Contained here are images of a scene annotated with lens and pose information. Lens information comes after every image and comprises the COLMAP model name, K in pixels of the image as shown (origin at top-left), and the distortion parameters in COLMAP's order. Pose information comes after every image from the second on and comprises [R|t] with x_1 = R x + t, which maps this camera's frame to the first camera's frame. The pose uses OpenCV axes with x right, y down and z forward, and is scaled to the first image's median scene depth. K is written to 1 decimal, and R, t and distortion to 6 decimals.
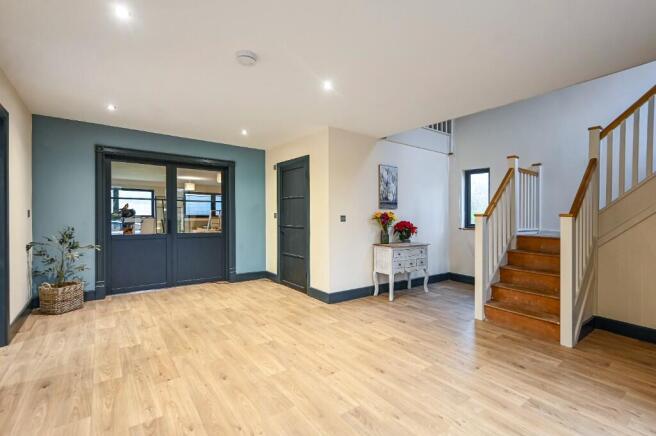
lens RADIAL K [[294.2, 0, 328.4], [0, 294.2, 207.7], [0, 0, 1]] dist [0.056310, 0.000290]
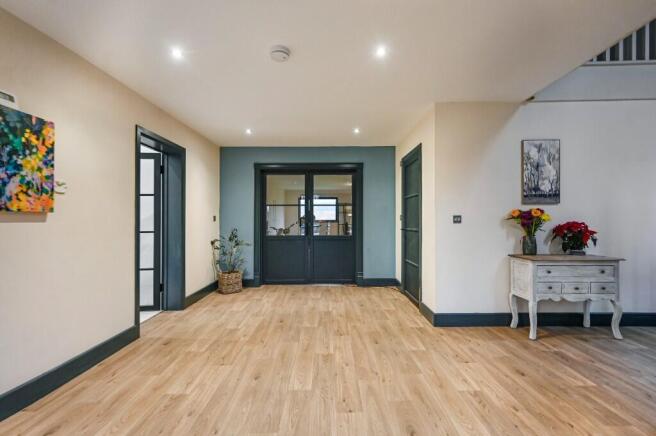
lens RADIAL K [[305.3, 0, 328.0], [0, 305.3, 218.0], [0, 0, 1]] dist [0.023373, 0.000393]
pose [[0.819694, -0.019620, -0.572465, 0.219777], [0.033388, 0.999351, 0.013557, 0.011191], [0.571827, -0.030226, 0.819817, 0.149938]]
